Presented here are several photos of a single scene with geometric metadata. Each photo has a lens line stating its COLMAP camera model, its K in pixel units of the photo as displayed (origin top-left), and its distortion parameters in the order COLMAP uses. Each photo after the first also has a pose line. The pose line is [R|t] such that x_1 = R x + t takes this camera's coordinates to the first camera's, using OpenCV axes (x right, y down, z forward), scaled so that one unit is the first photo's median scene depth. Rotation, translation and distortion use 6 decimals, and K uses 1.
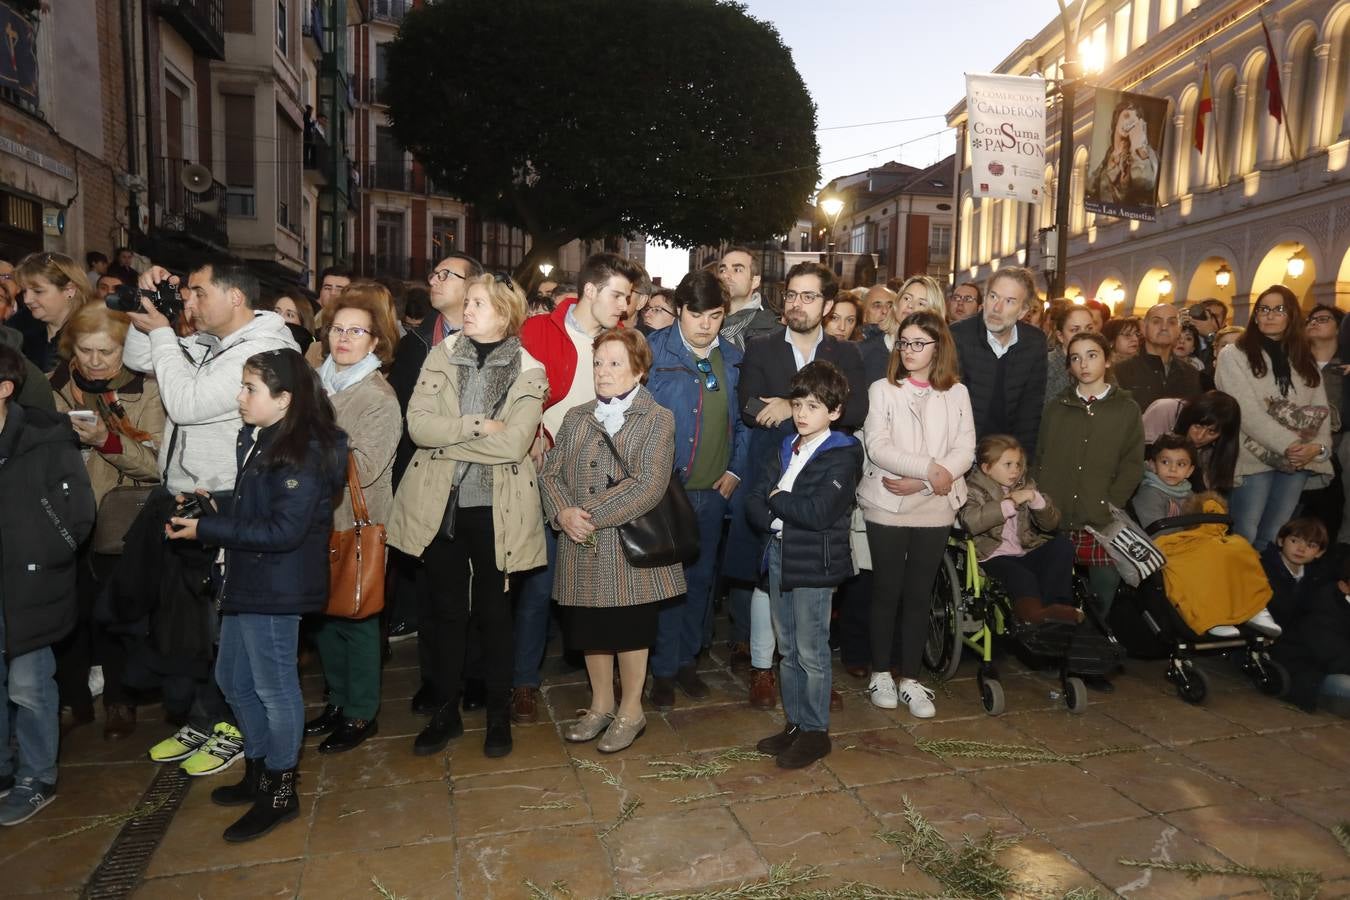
lens RADIAL K [[921.5, 0, 675.0], [0, 921.5, 450.0], [0, 0, 1]] dist [-0.041269, 0.053953]
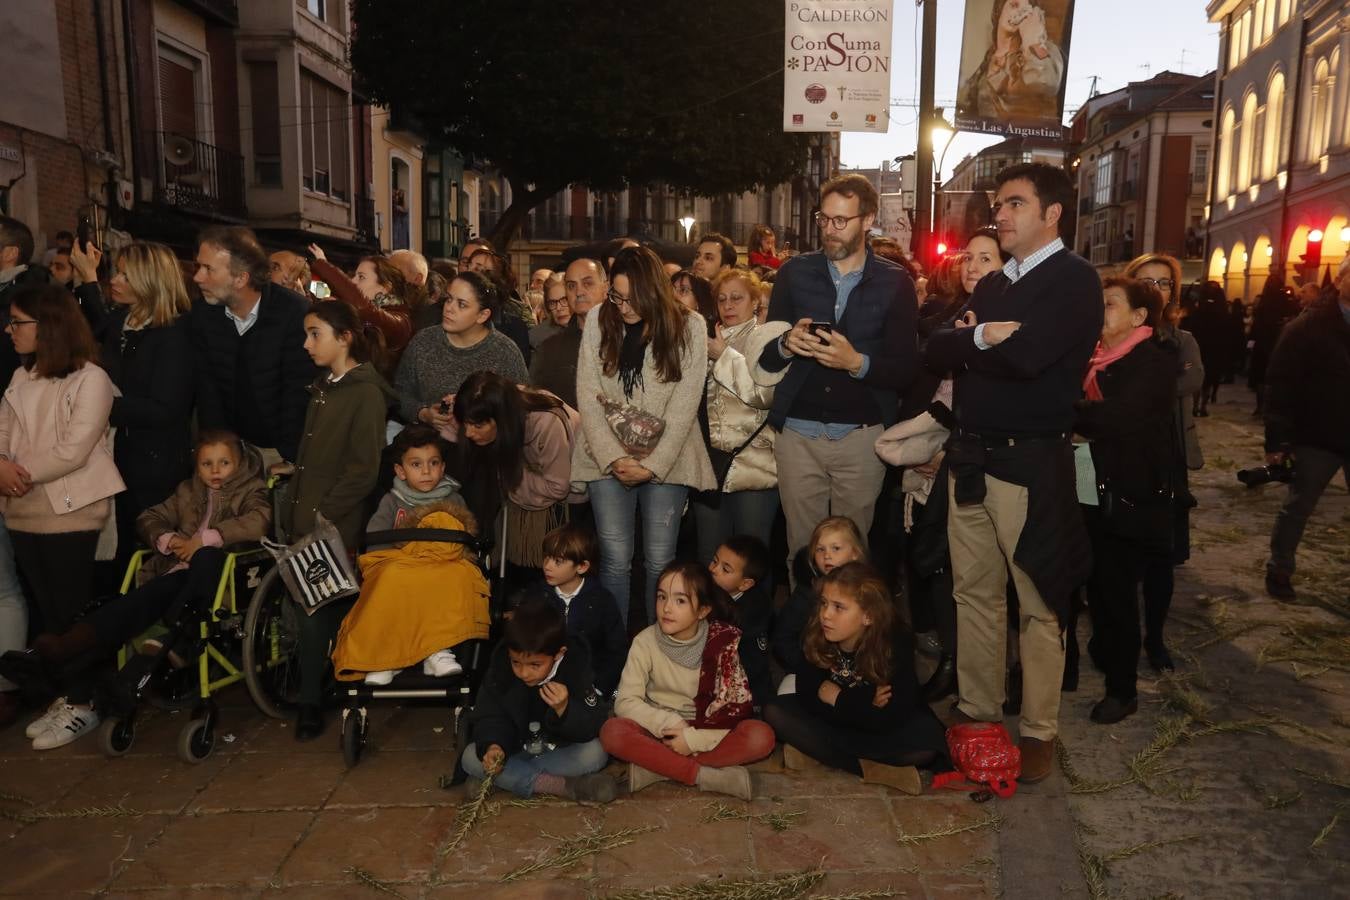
lens RADIAL K [[1009.2, 0, 675.0], [0, 1009.2, 450.0], [0, 0, 1]] dist [-0.042557, 0.078636]
pose [[0.970116, 0.011654, -0.242360, 0.163337], [-0.004142, 0.999496, 0.031482, -0.004199], [0.242604, -0.029537, 0.969676, 0.033791]]
